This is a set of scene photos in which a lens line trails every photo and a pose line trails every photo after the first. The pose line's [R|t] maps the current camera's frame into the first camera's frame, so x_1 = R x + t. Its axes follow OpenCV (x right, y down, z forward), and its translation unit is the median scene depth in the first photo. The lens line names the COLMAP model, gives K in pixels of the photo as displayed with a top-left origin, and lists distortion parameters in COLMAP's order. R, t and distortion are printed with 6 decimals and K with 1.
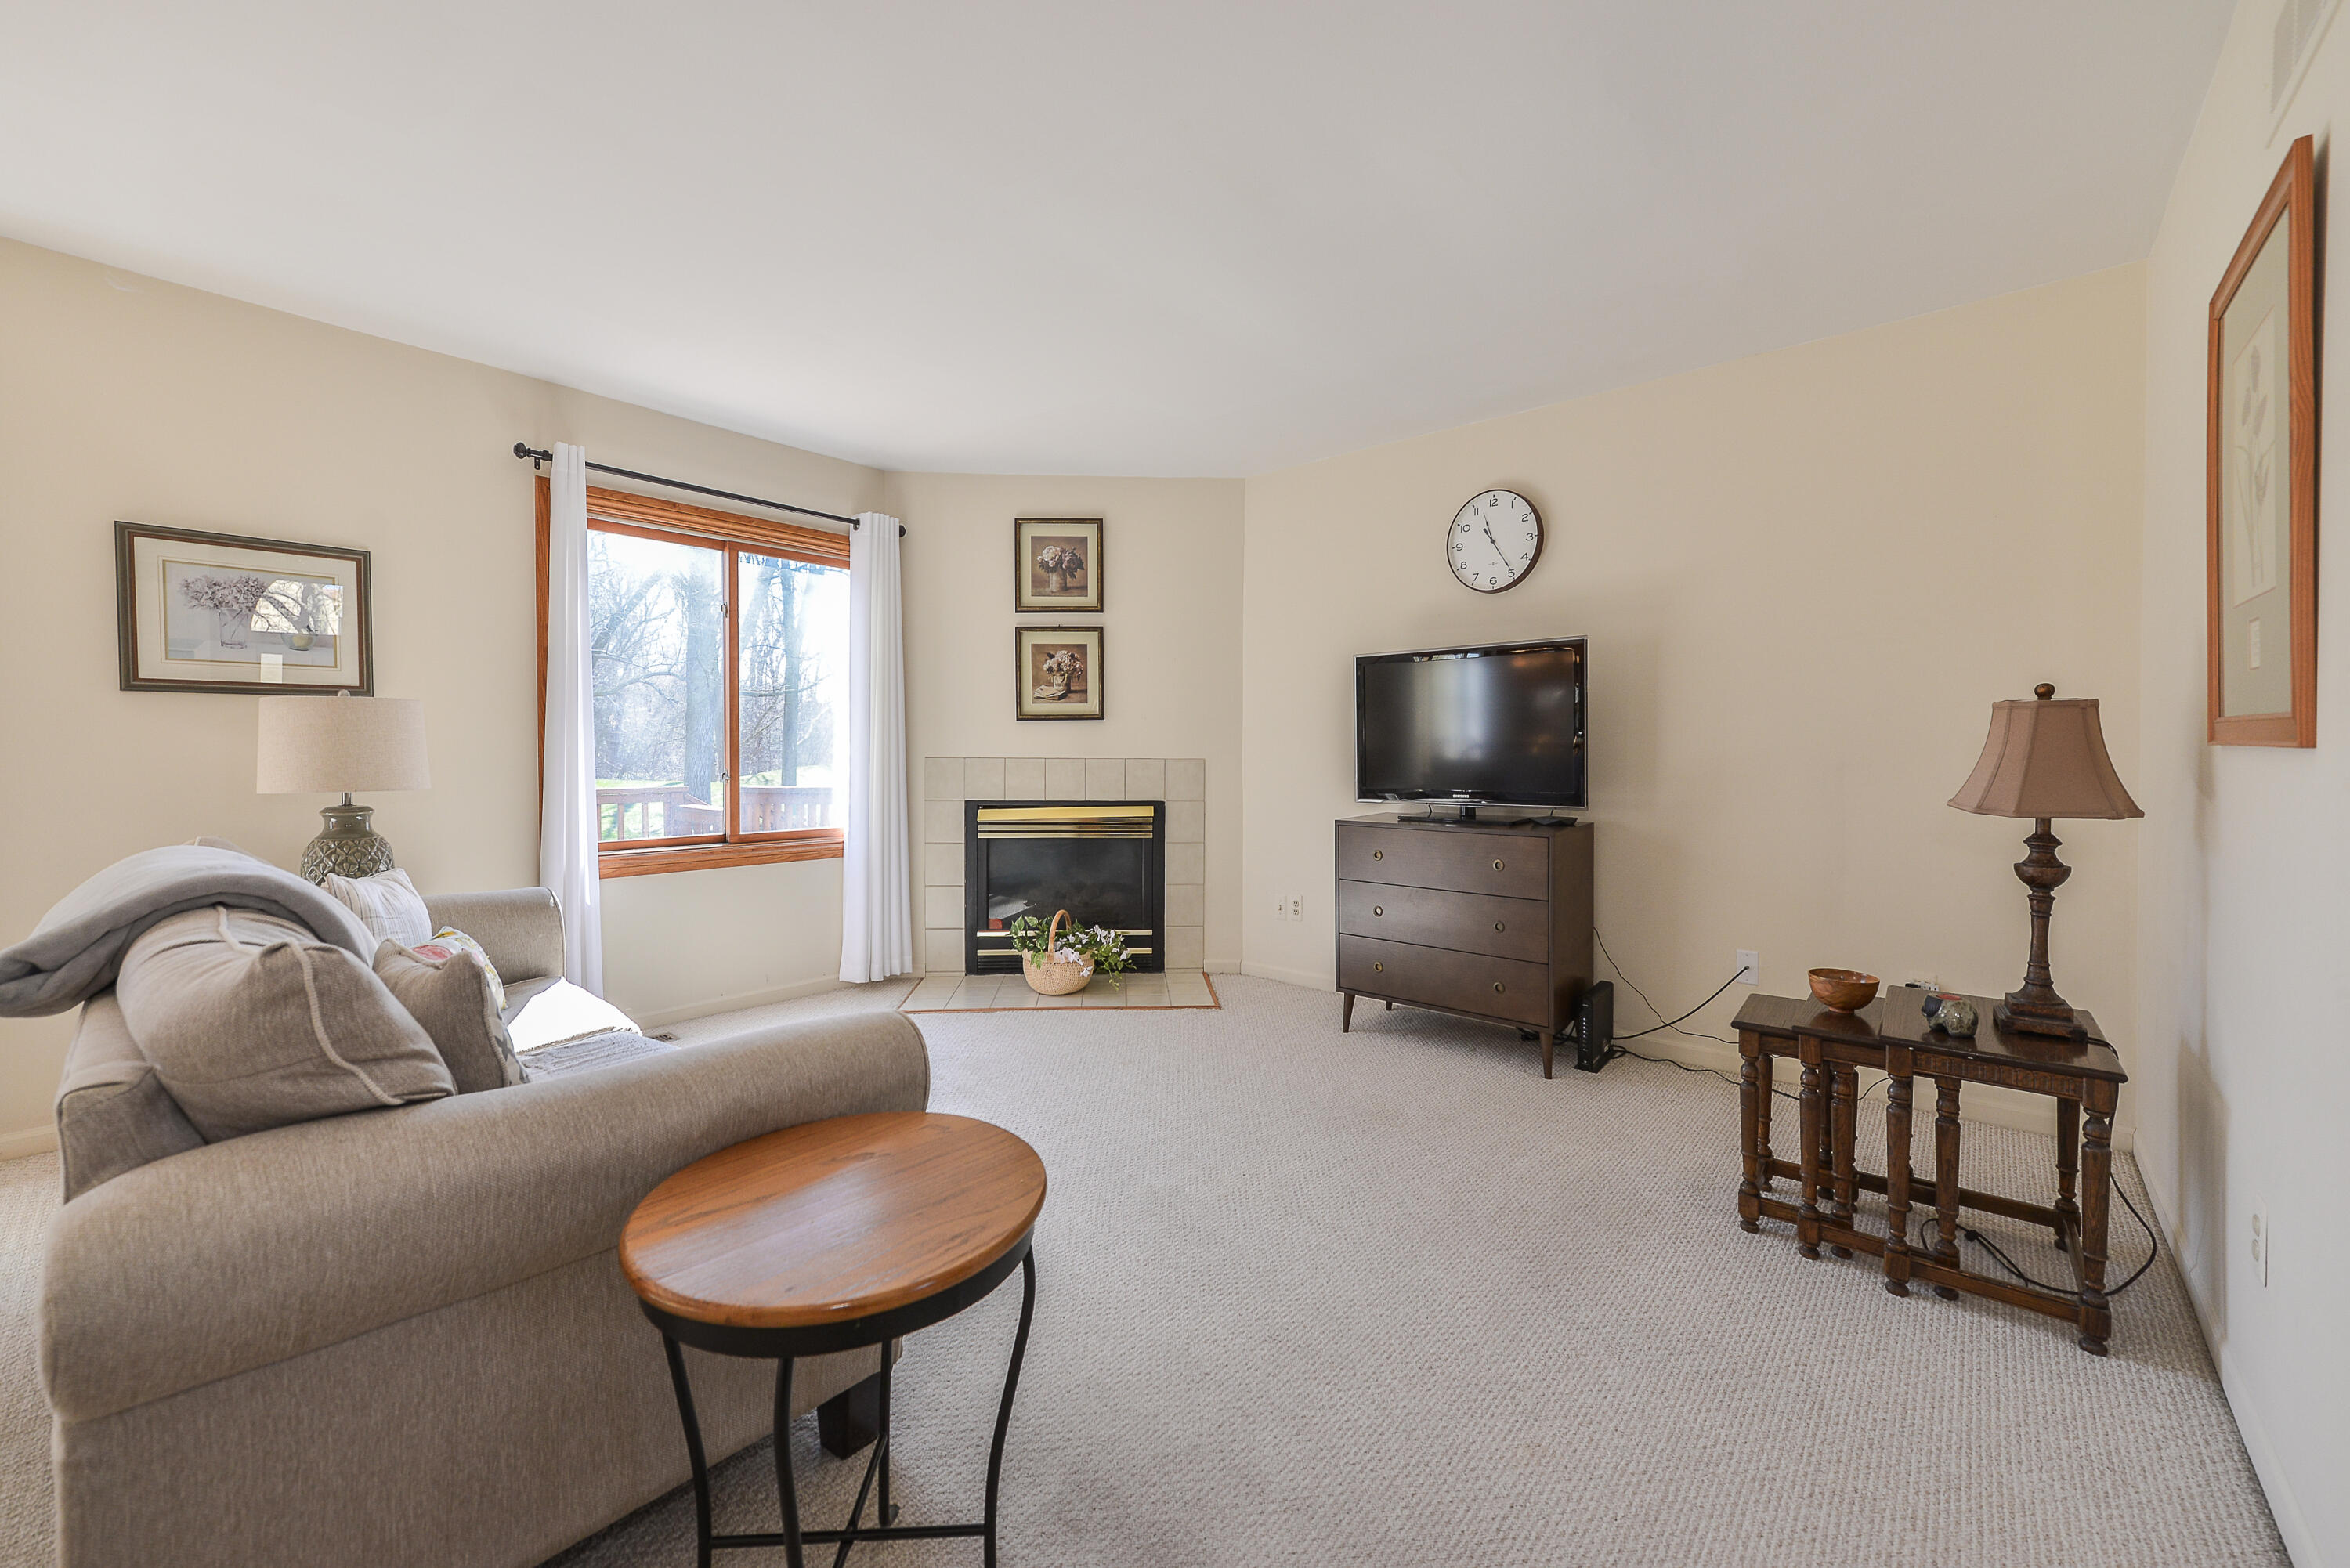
lens RADIAL K [[914.2, 0, 1179.5], [0, 914.2, 765.8], [0, 0, 1]] dist [0.011503, -0.000110]
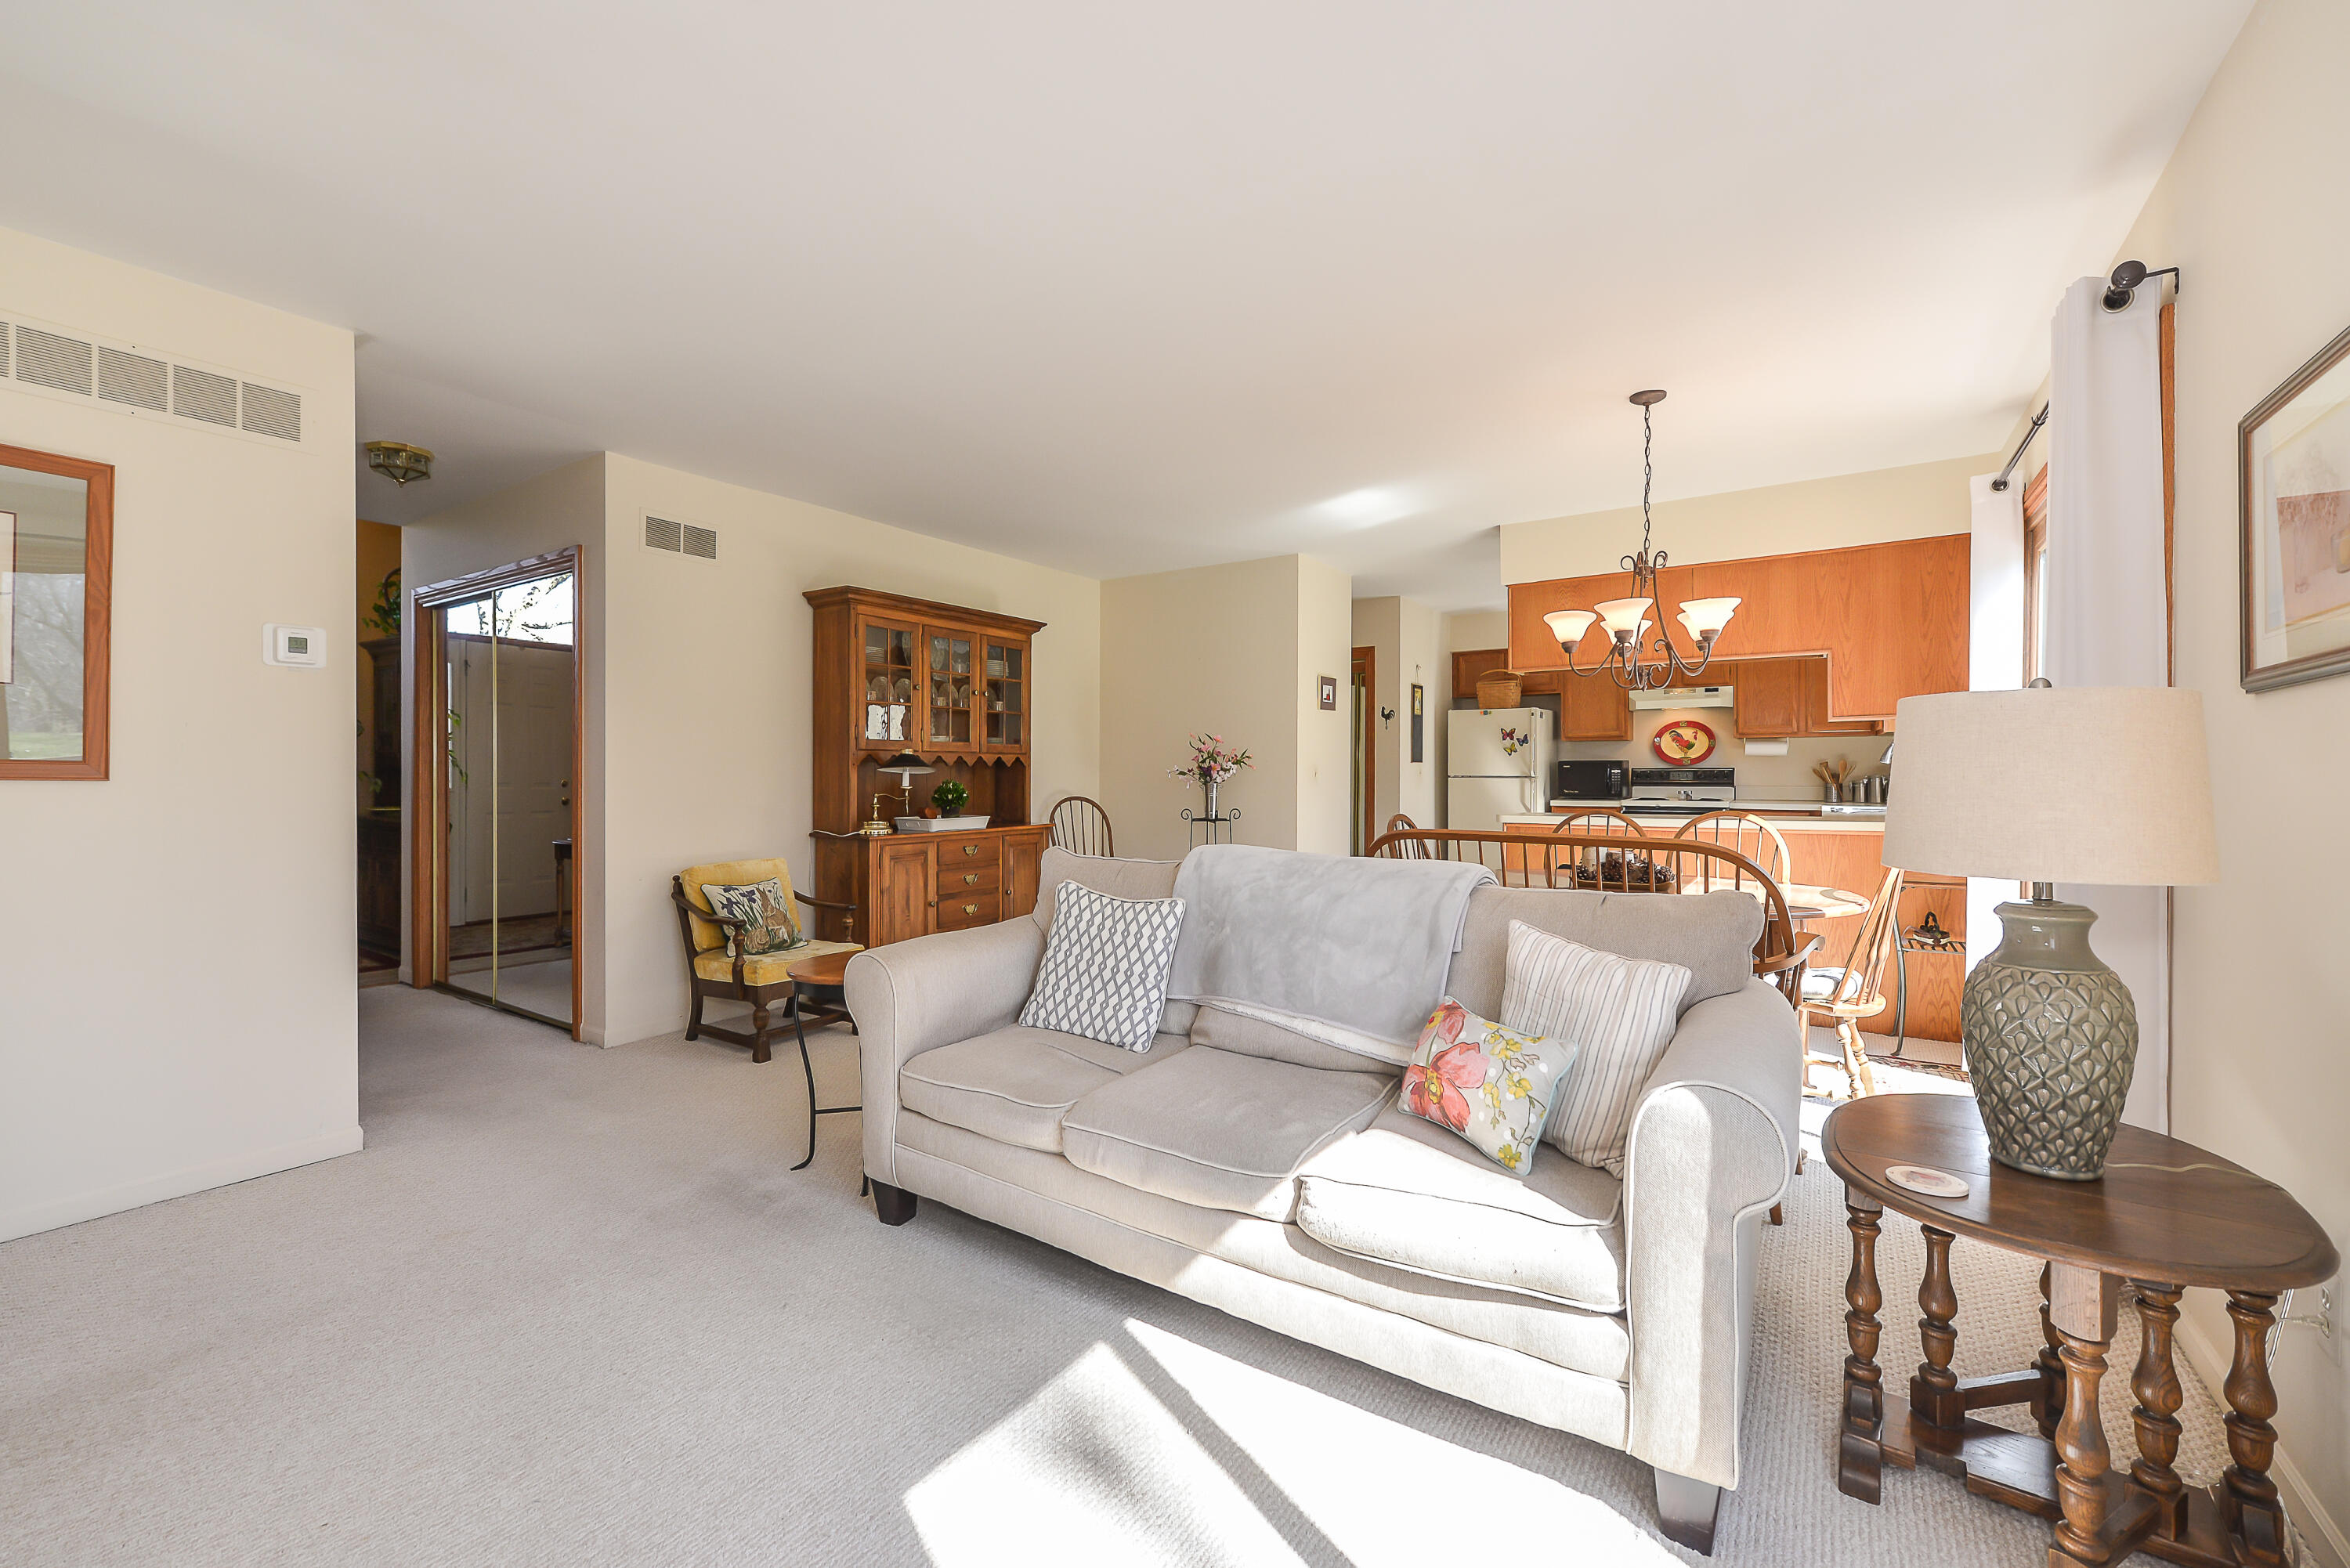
lens RADIAL K [[939.8, 0, 1157.6], [0, 939.8, 773.3], [0, 0, 1]] dist [-0.002202, -0.000156]
pose [[-0.995791, -0.002814, -0.091612, -0.220769], [-0.004191, 0.999881, 0.014850, -0.020431], [0.091560, 0.015172, -0.995684, 0.909705]]
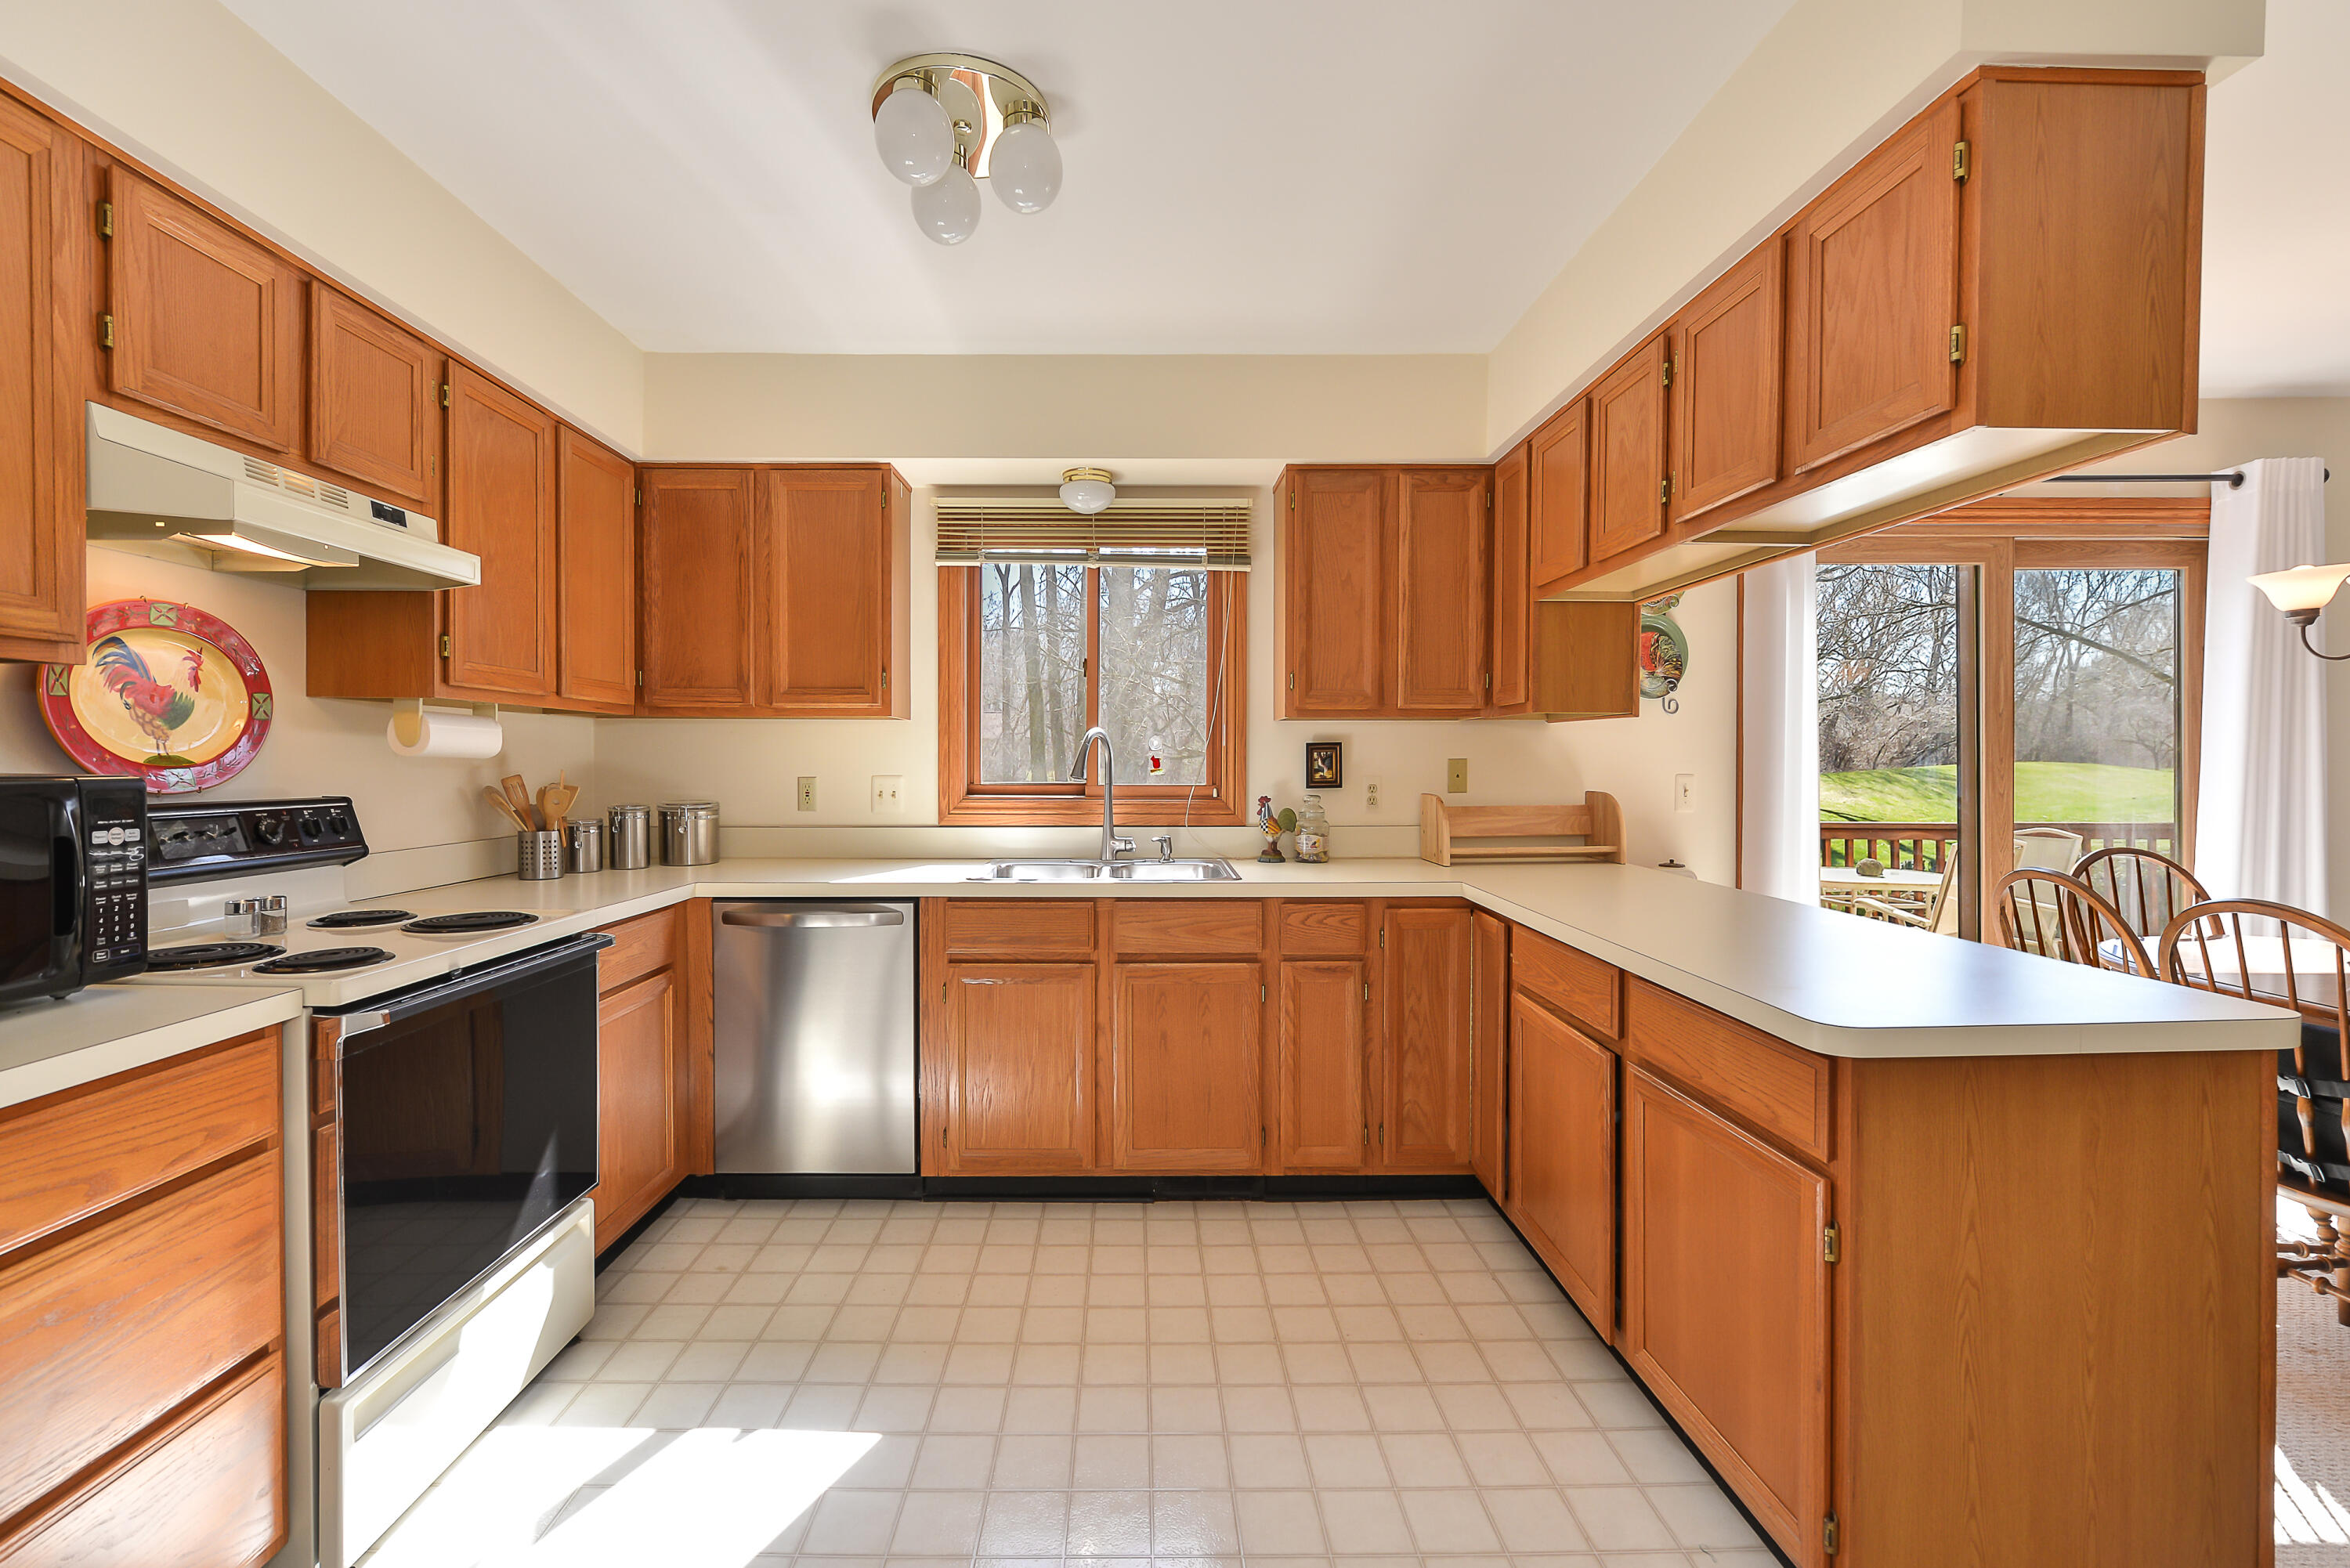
lens RADIAL K [[982.6, 0, 1121.5], [0, 982.6, 776.2], [0, 0, 1]] dist [-0.001356, -0.000315]
pose [[0.672819, 0.007677, -0.739767, -0.723459], [-0.006806, 0.999968, 0.004187, -0.025194], [0.739775, 0.002217, 0.672850, -0.609352]]
